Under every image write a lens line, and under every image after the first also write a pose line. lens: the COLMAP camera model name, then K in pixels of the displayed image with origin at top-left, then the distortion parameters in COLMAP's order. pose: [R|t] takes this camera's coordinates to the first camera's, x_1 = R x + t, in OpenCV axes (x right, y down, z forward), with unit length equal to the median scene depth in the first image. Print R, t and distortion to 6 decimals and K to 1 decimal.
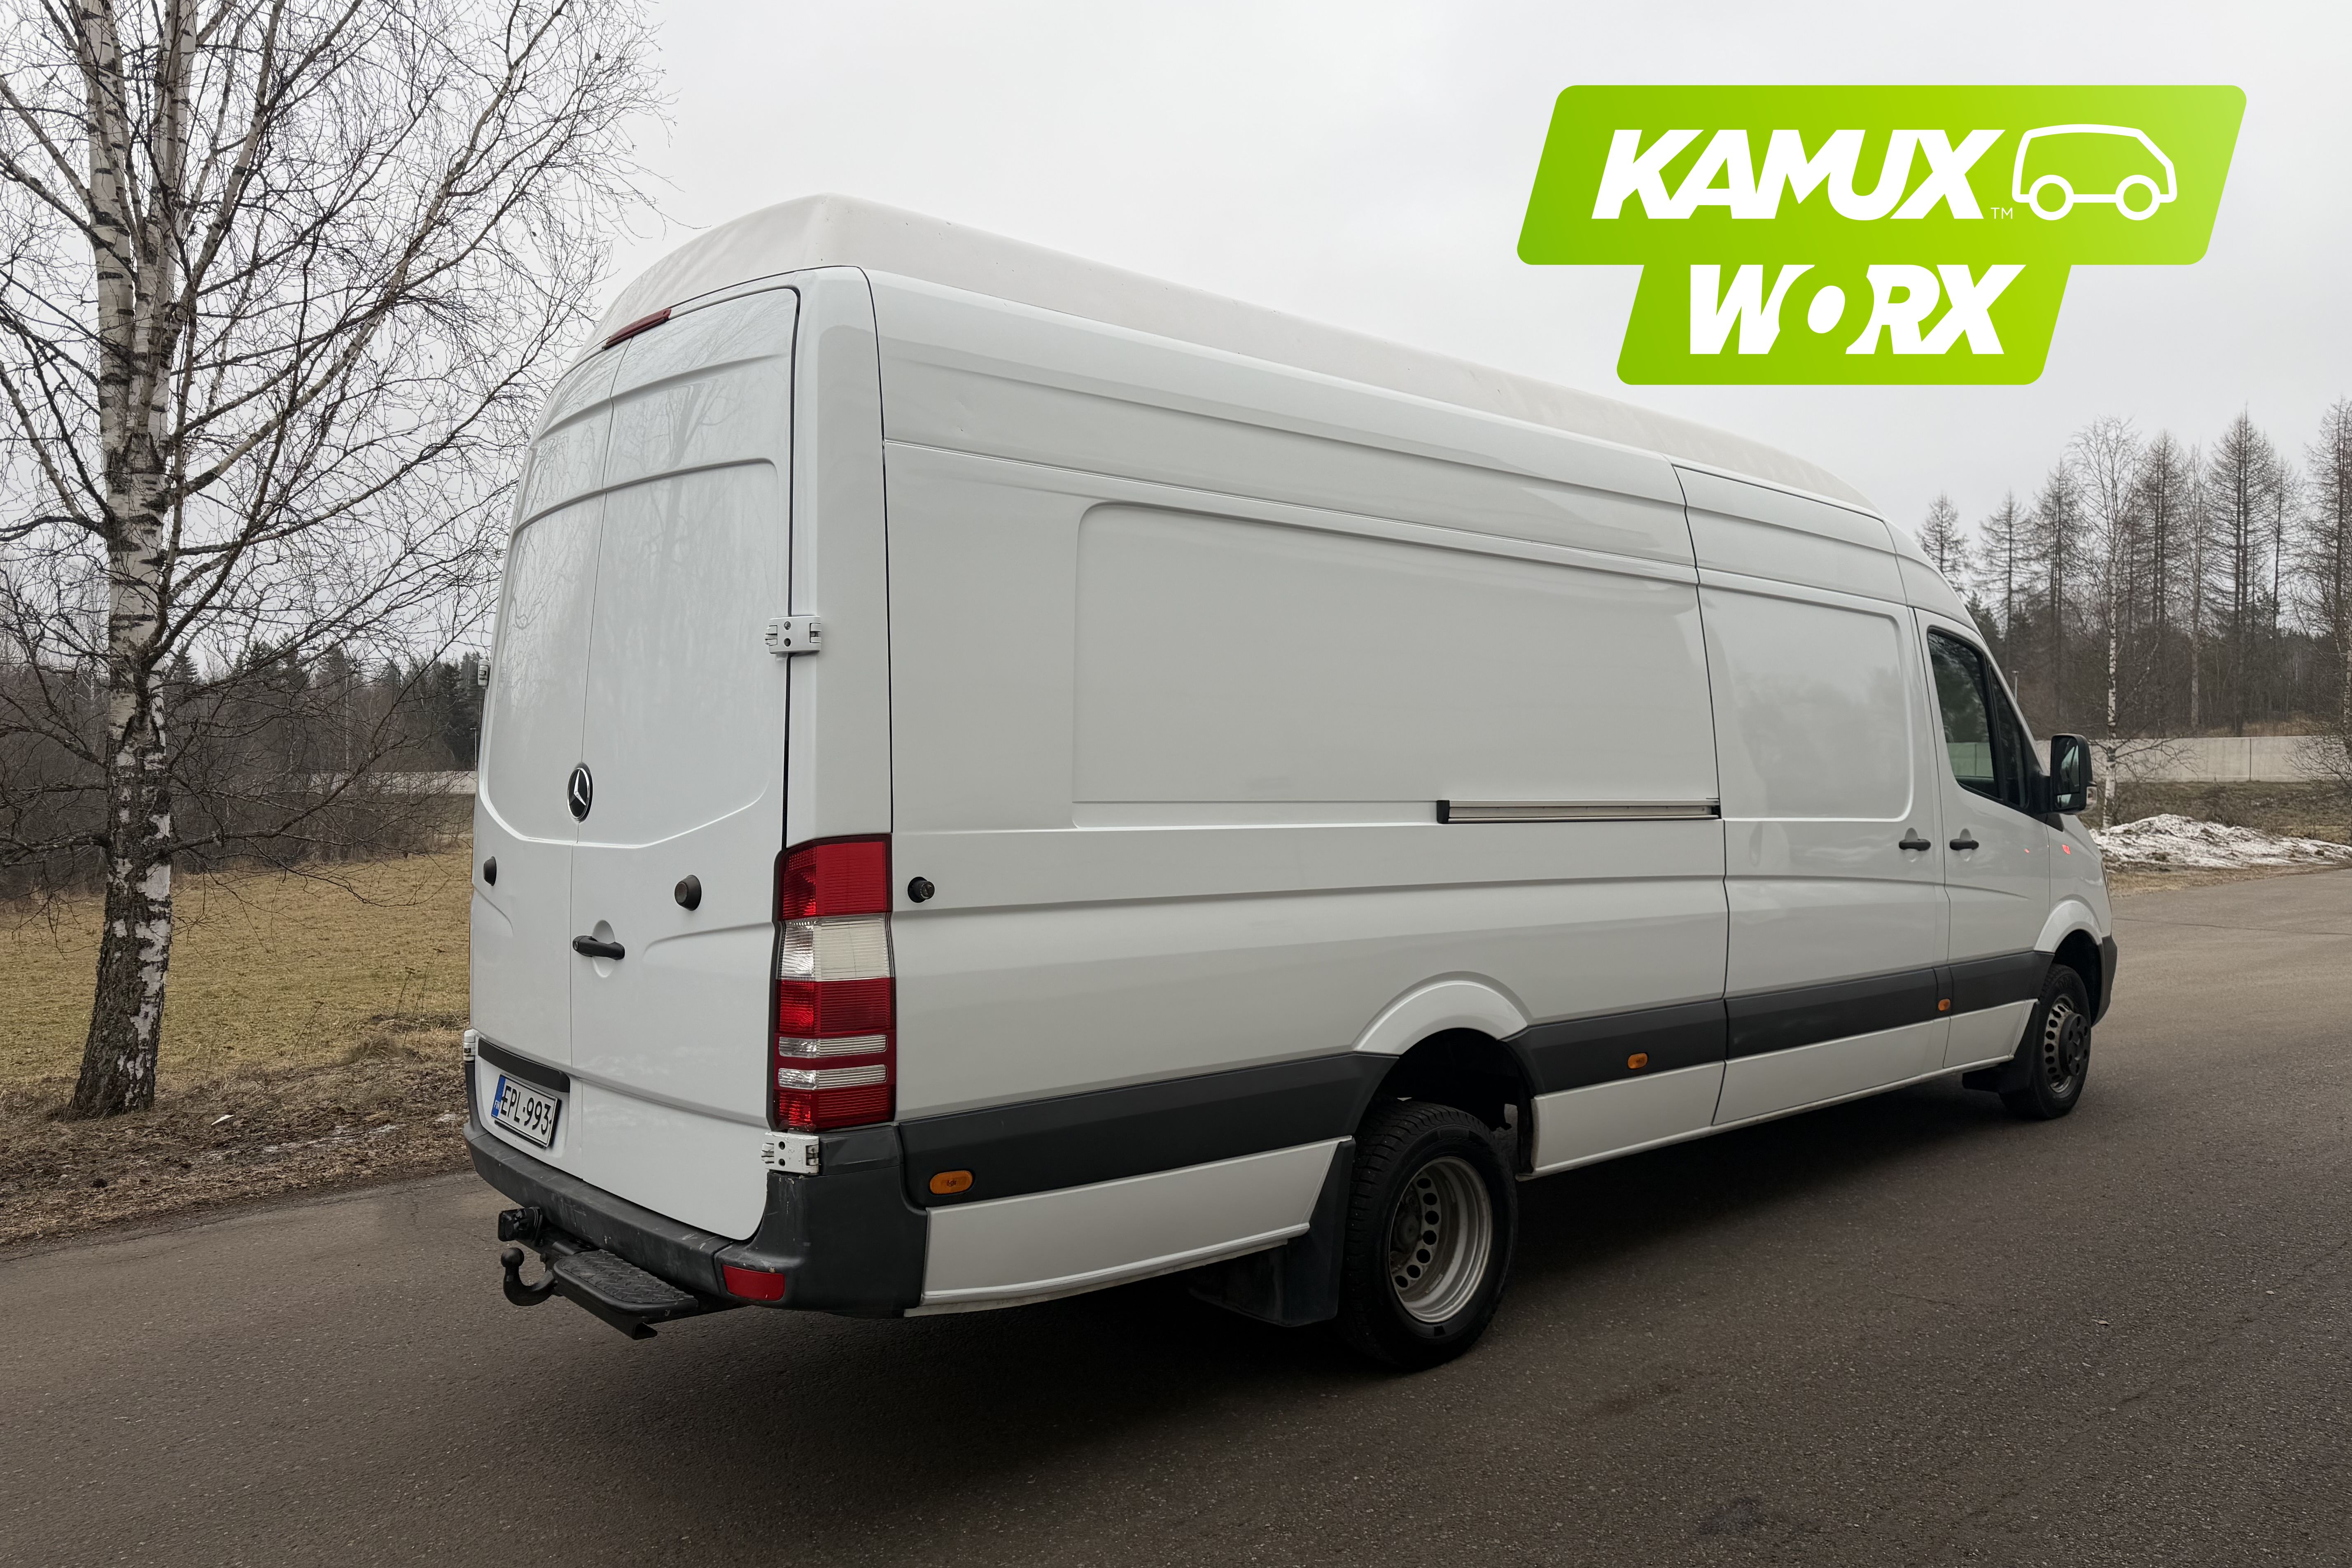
lens RADIAL K [[1655.9, 0, 1172.8], [0, 1655.9, 790.9], [0, 0, 1]] dist [0.021101, -0.011020]
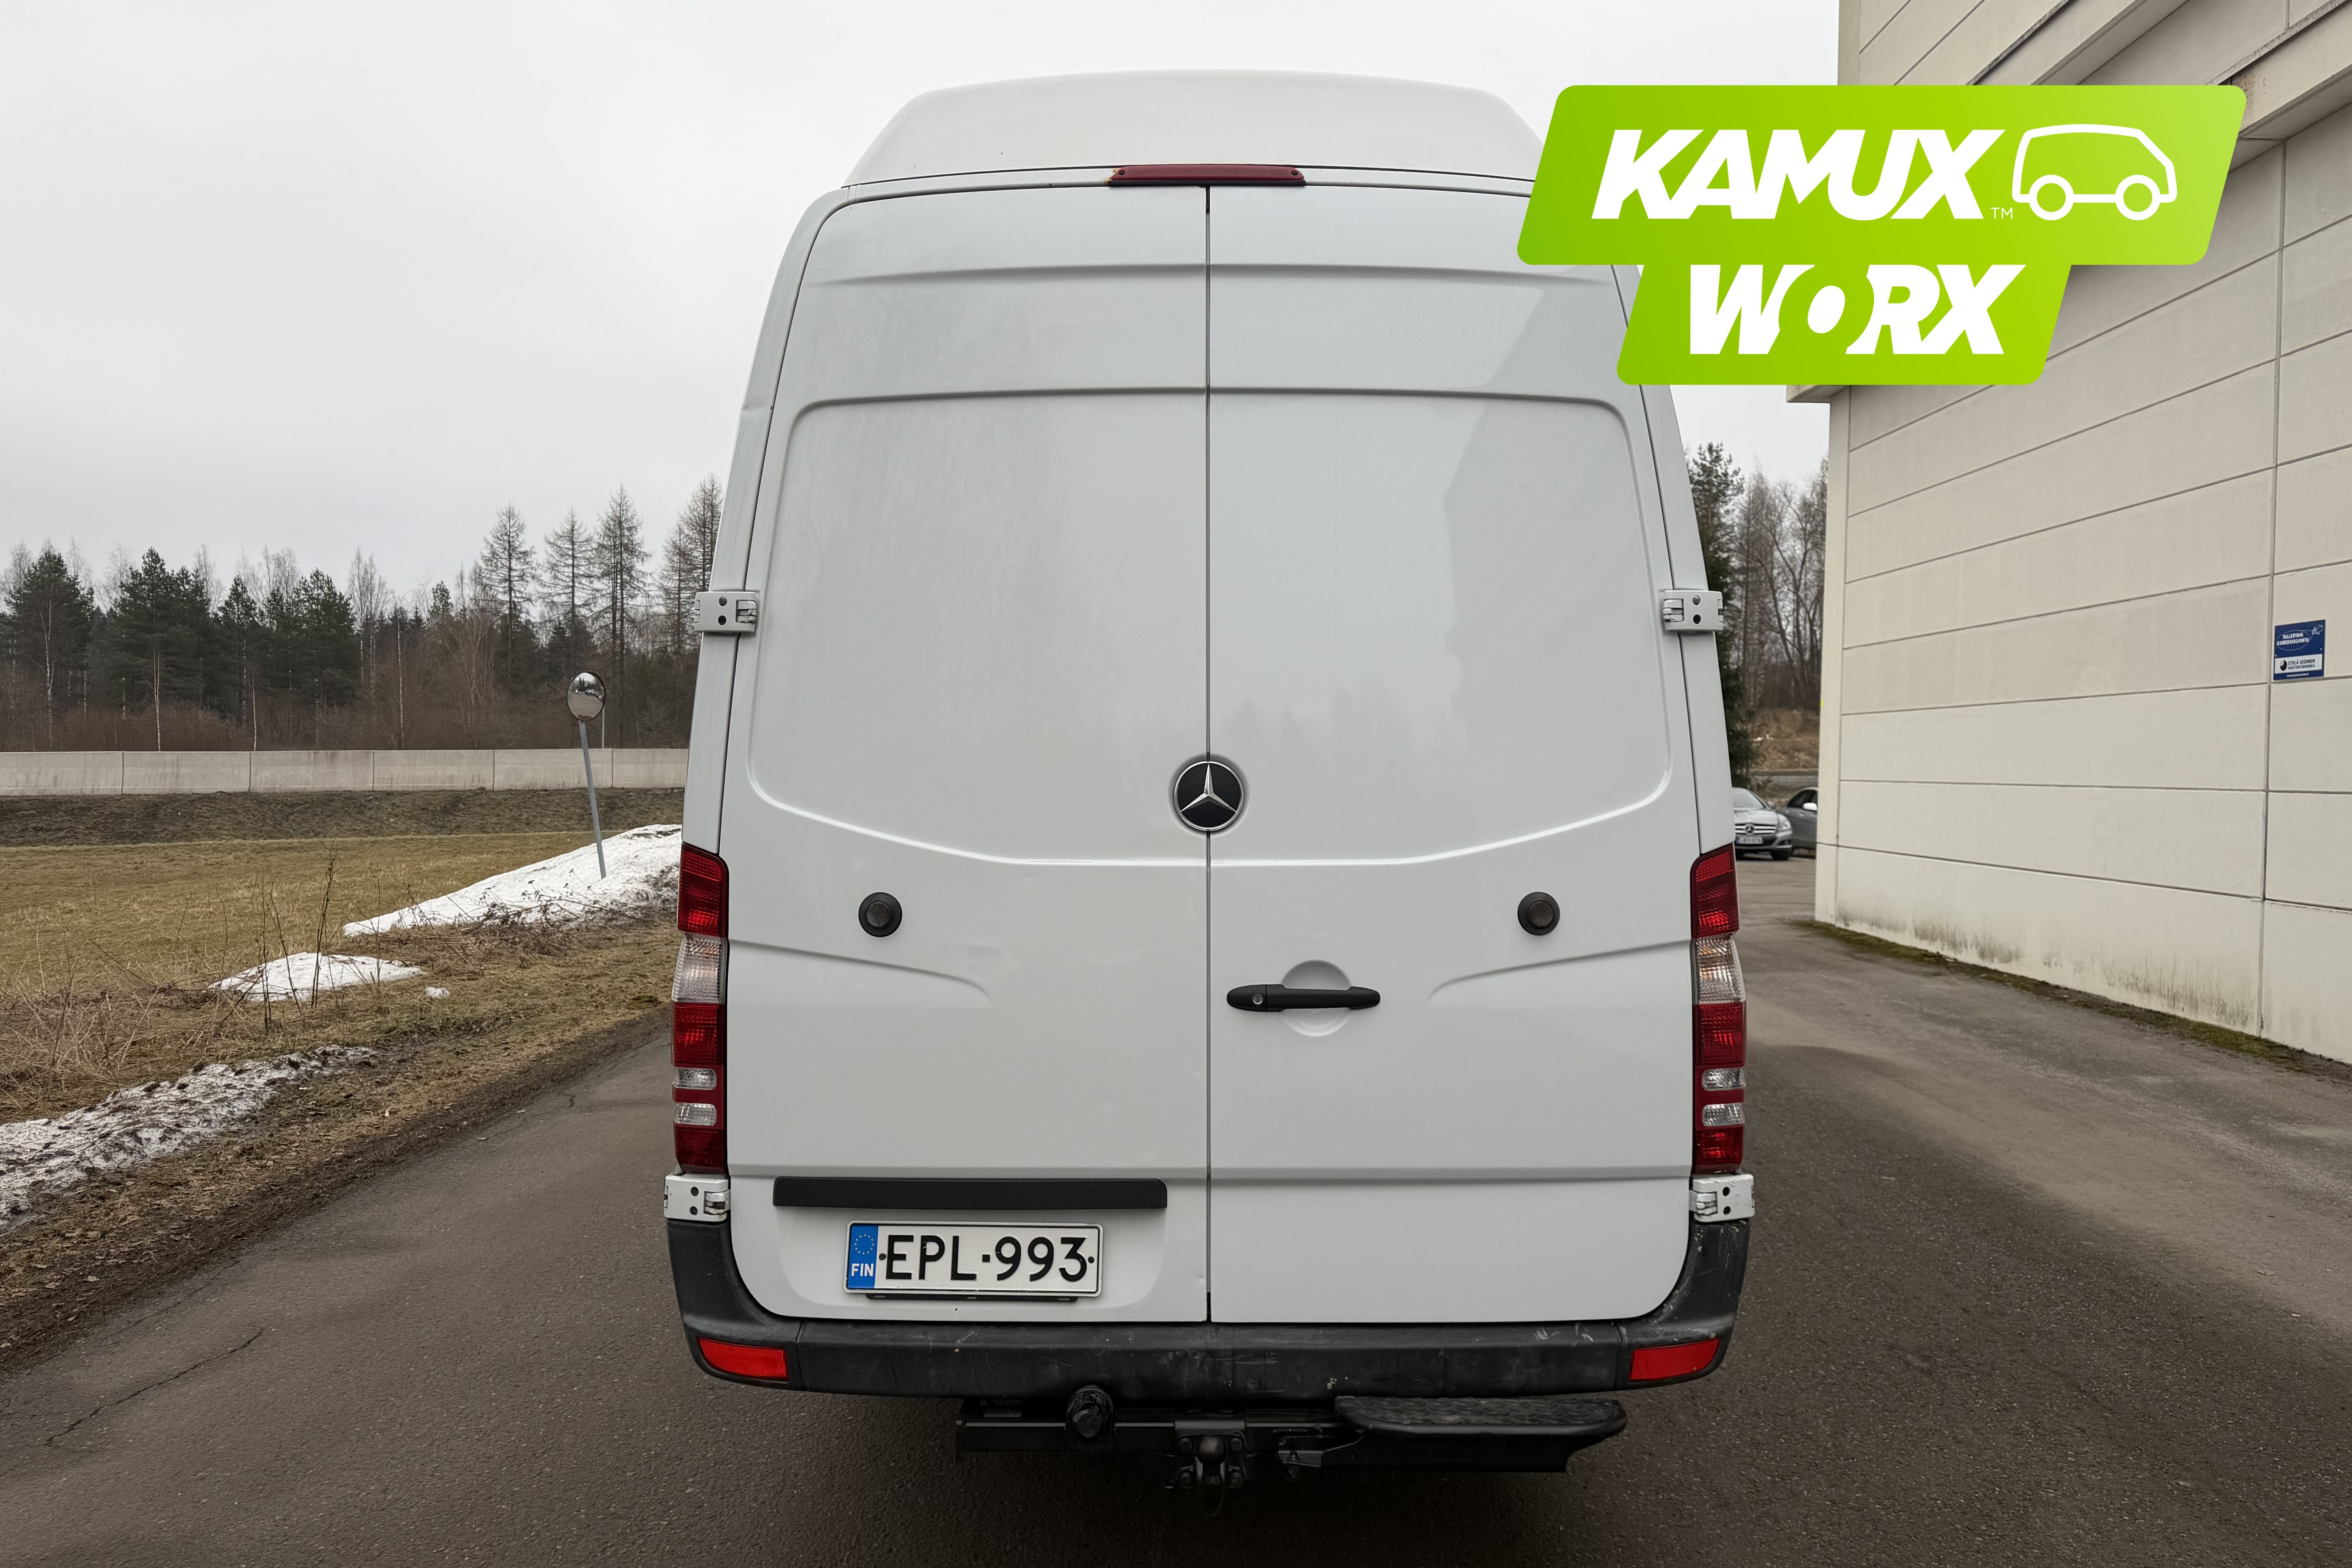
lens RADIAL K [[1655.9, 0, 1167.2], [0, 1655.9, 776.7], [0, 0, 1]] dist [0.021101, -0.011020]
pose [[0.664935, 0.005515, 0.746881, -0.403087], [0.002549, 0.999950, -0.009653, 0.000592], [-0.746897, 0.008322, 0.664888, 0.233180]]
